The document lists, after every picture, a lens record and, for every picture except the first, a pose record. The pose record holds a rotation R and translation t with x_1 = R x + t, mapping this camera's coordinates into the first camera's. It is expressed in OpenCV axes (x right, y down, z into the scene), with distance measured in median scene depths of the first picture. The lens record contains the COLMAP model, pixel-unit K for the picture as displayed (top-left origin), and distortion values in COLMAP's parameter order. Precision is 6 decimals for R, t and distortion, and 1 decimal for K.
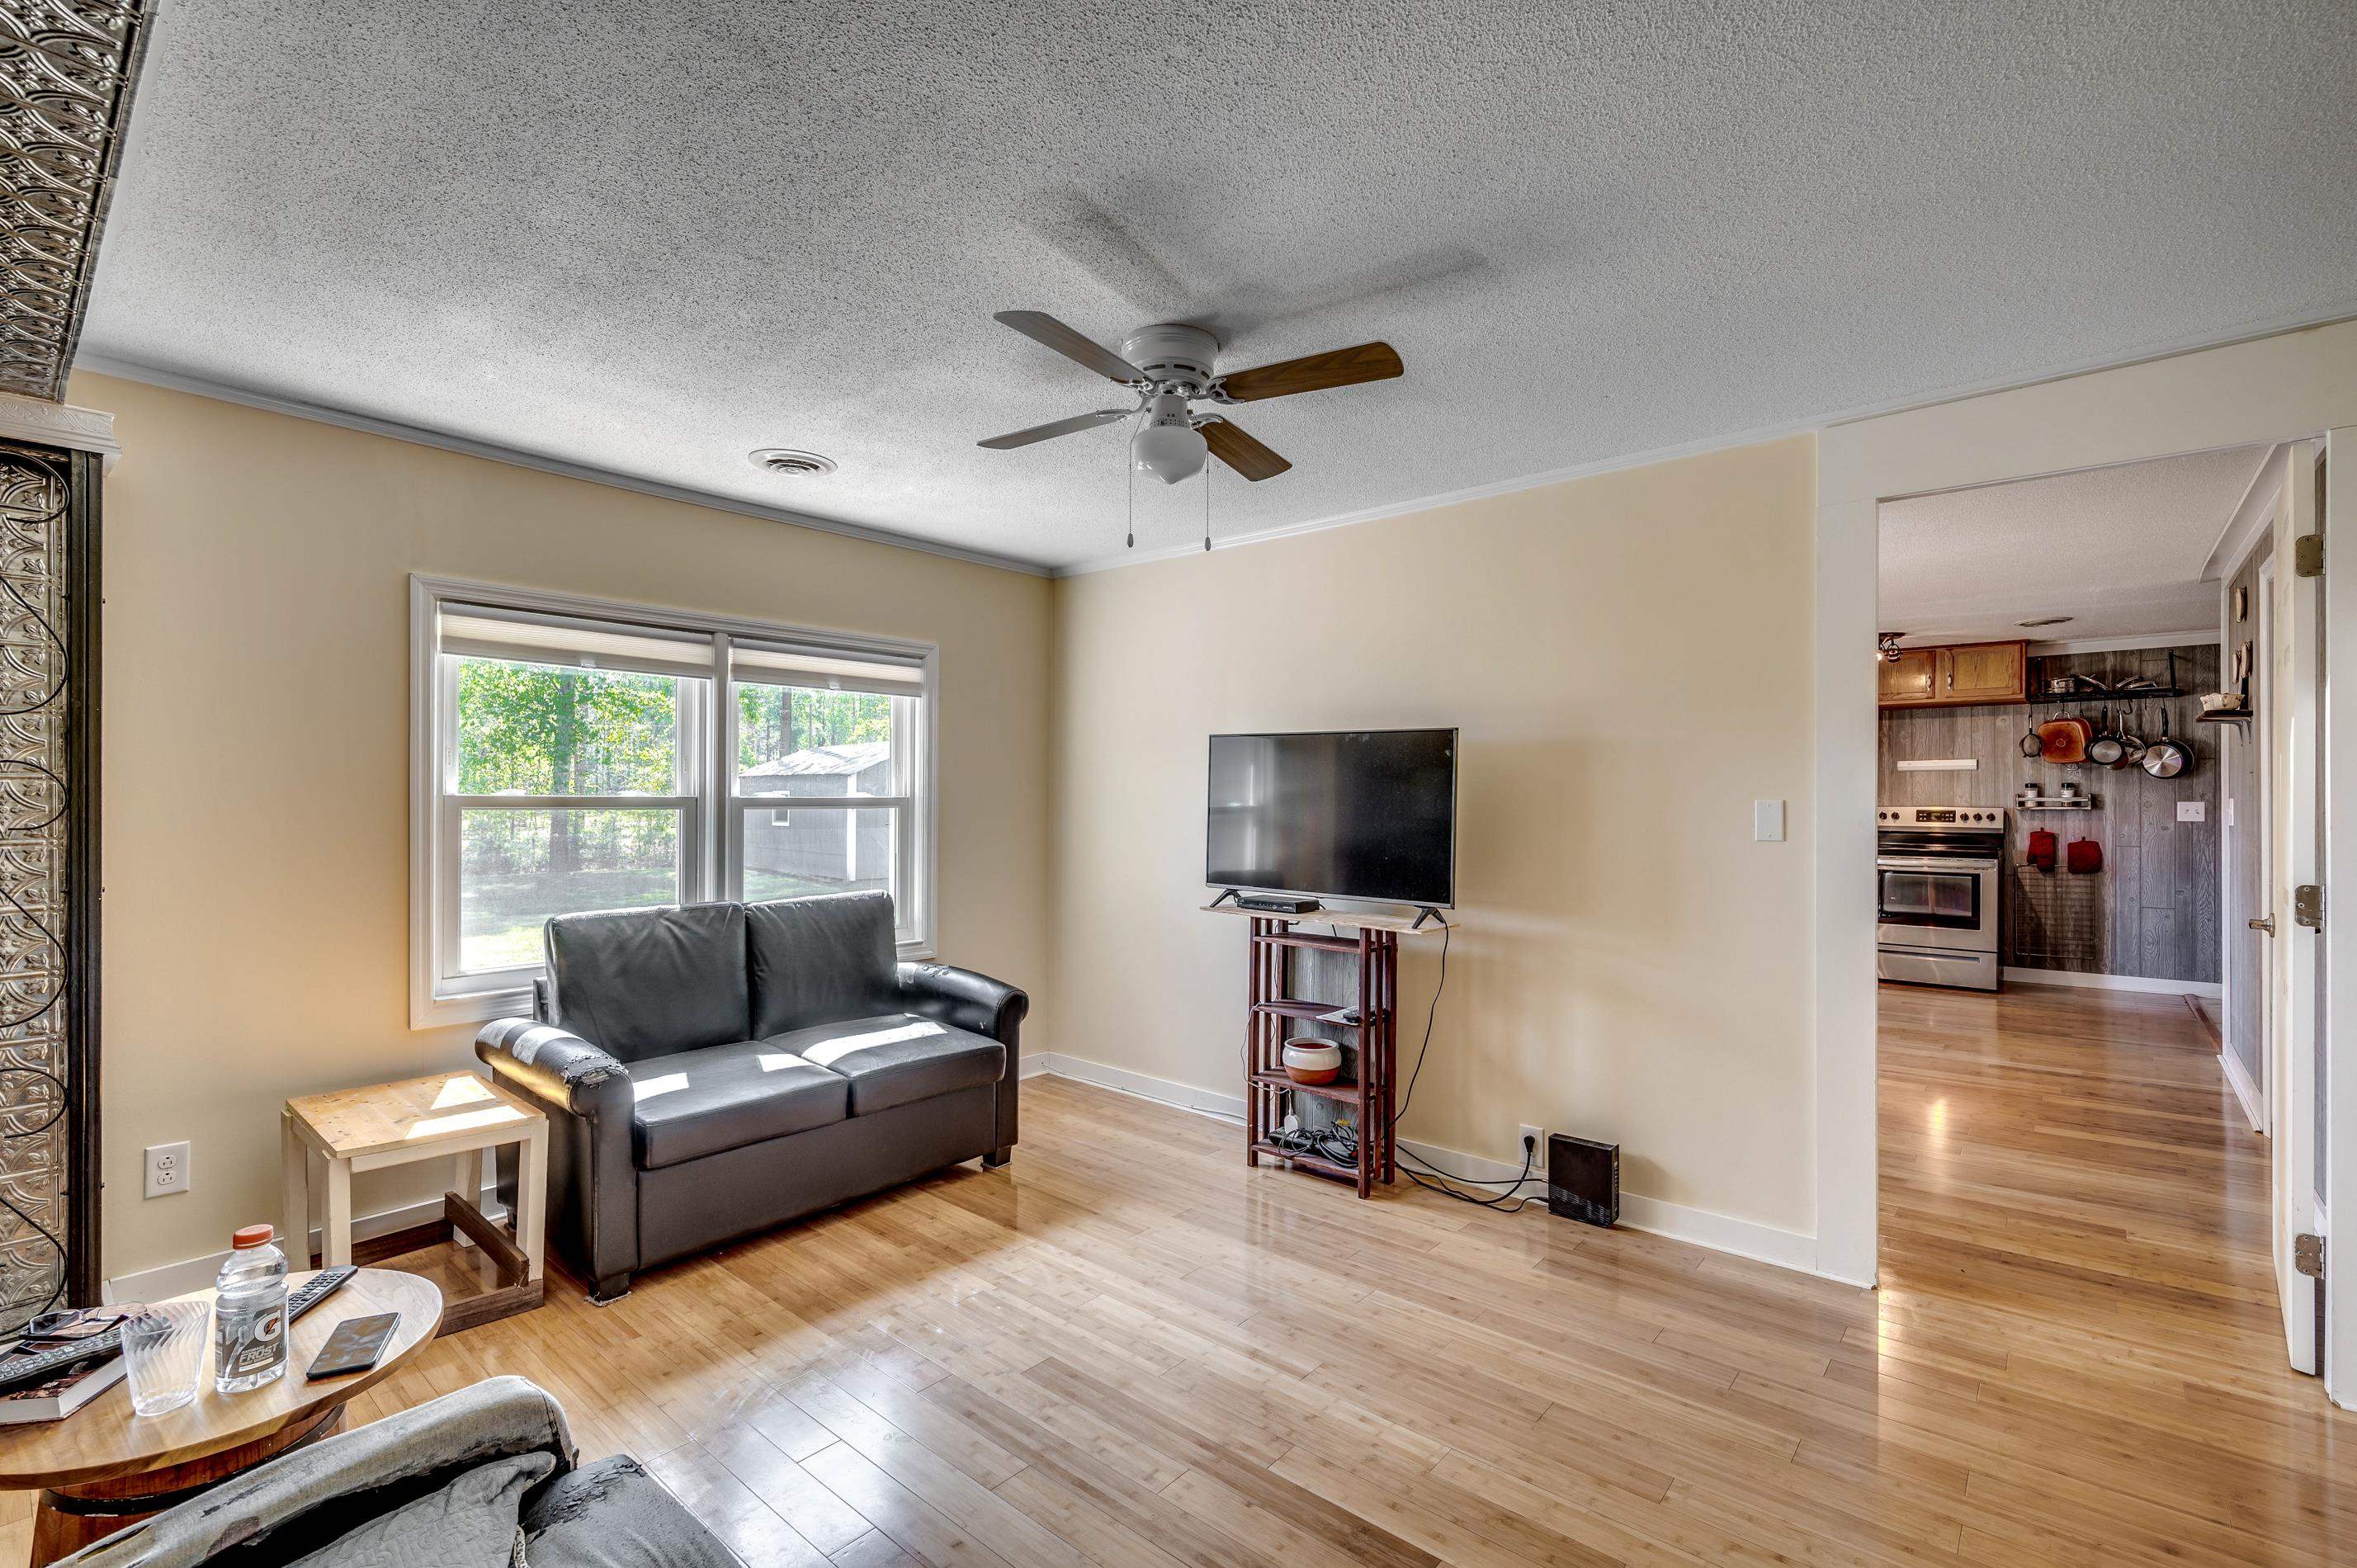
lens RADIAL K [[1055.6, 0, 1180.2], [0, 1055.6, 793.1], [0, 0, 1]] dist [-0.000249, 0.000180]
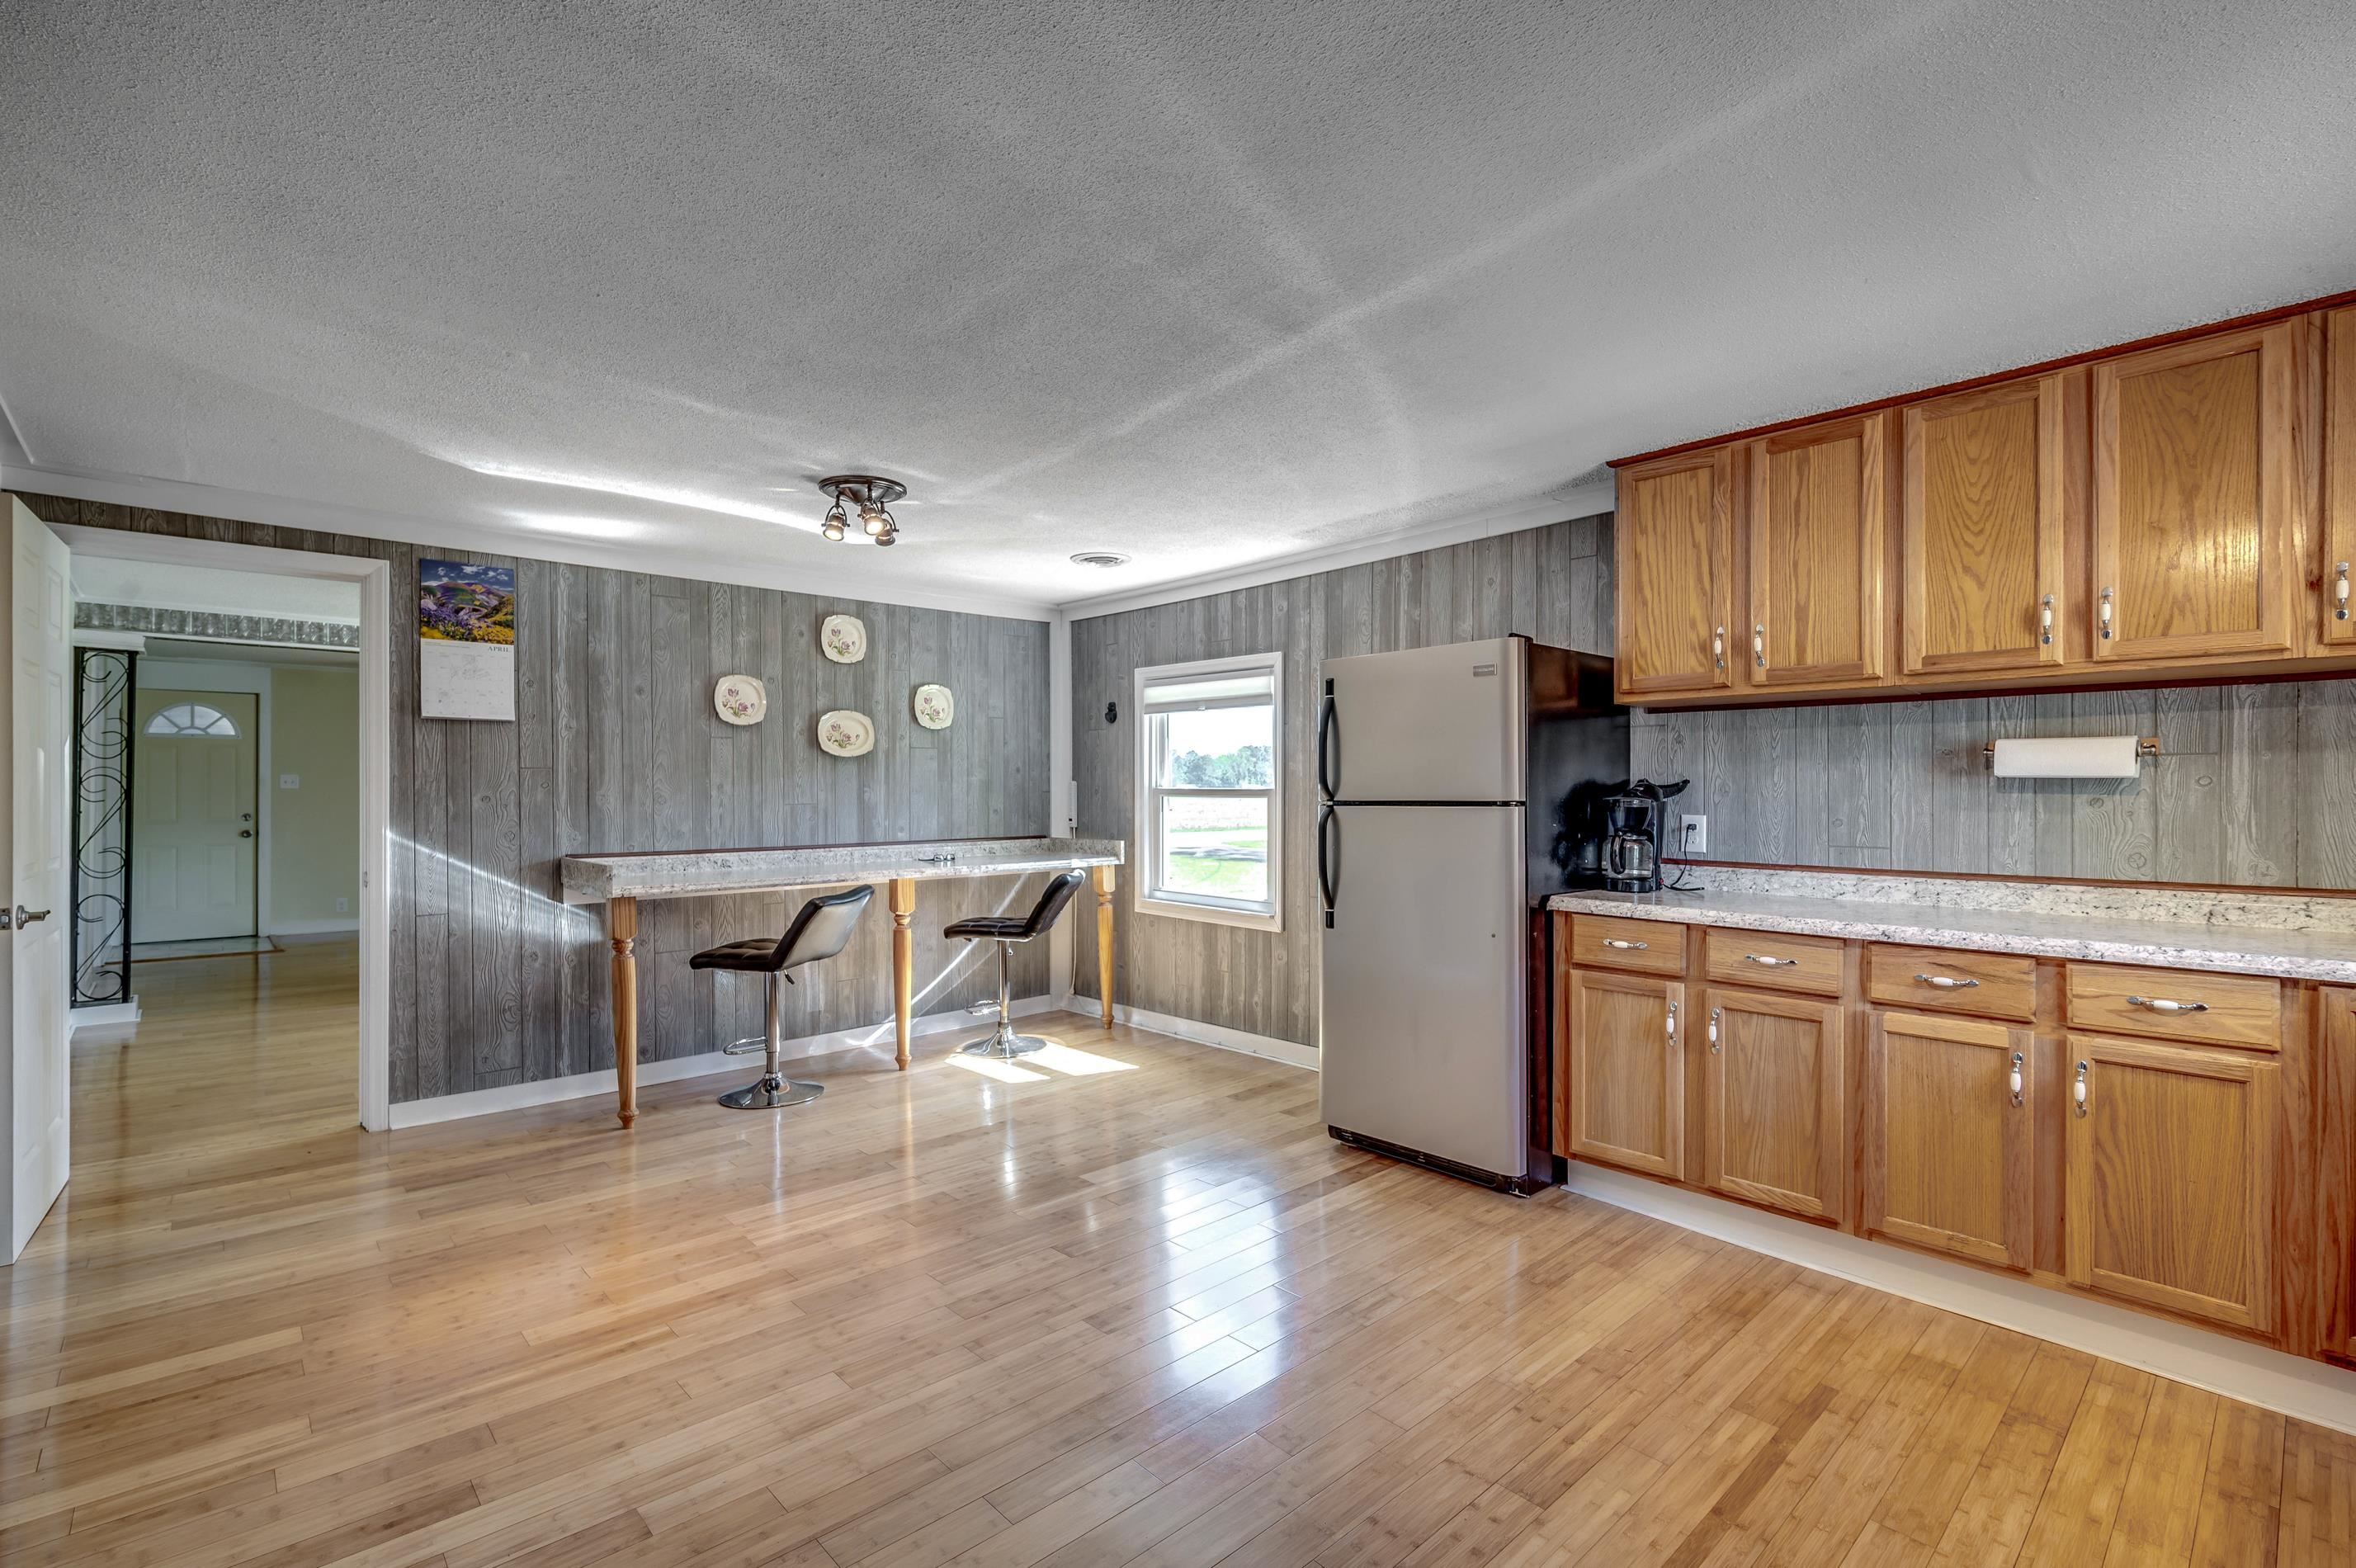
lens RADIAL K [[1052.5, 0, 1180.8], [0, 1052.5, 792.2], [0, 0, 1]] dist [-0.000293, 0.000130]
pose [[-0.110209, 0.002953, -0.993904, 1.613348], [0.001650, 0.999995, 0.002788, 0.005822], [0.993907, -0.001332, -0.110214, 1.867796]]
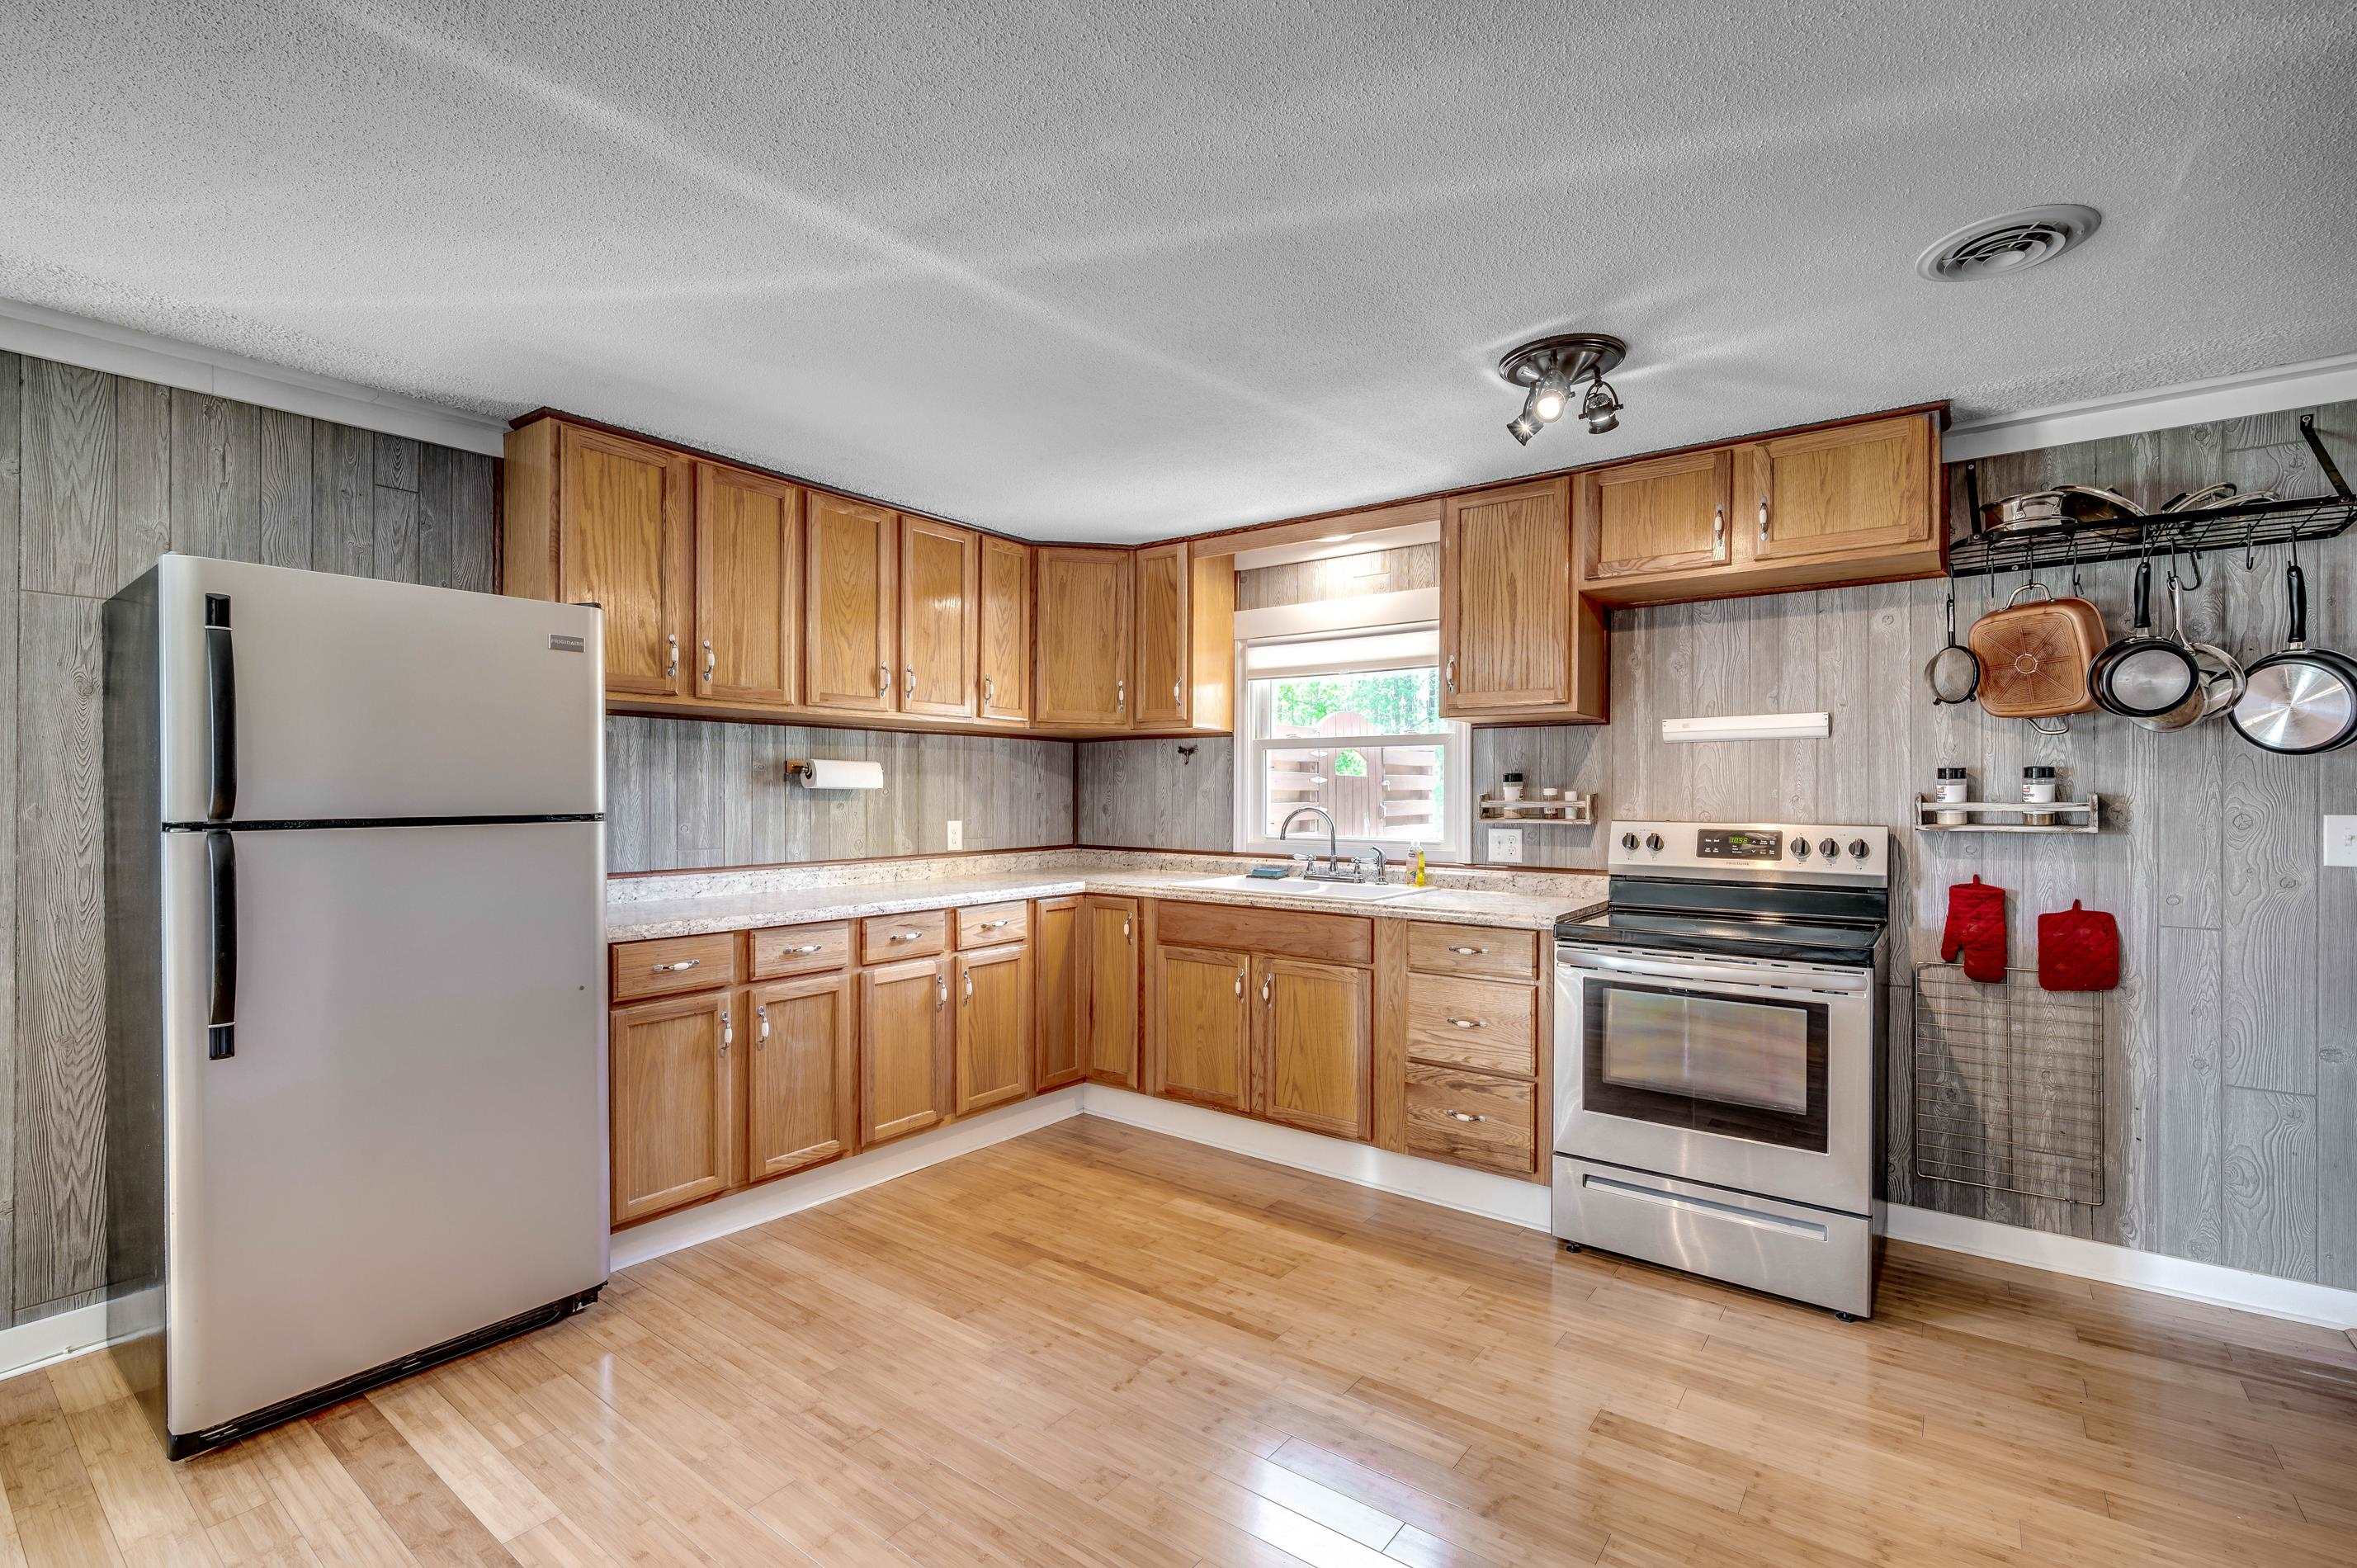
lens RADIAL K [[1057.5, 0, 1172.7], [0, 1057.5, 792.3], [0, 0, 1]] dist [-0.000606, -0.000090]
pose [[0.997818, 0.000656, 0.066023, 0.975412], [-0.000724, 0.999999, 0.001020, 0.000120], [-0.066022, -0.001066, 0.997818, 1.247676]]
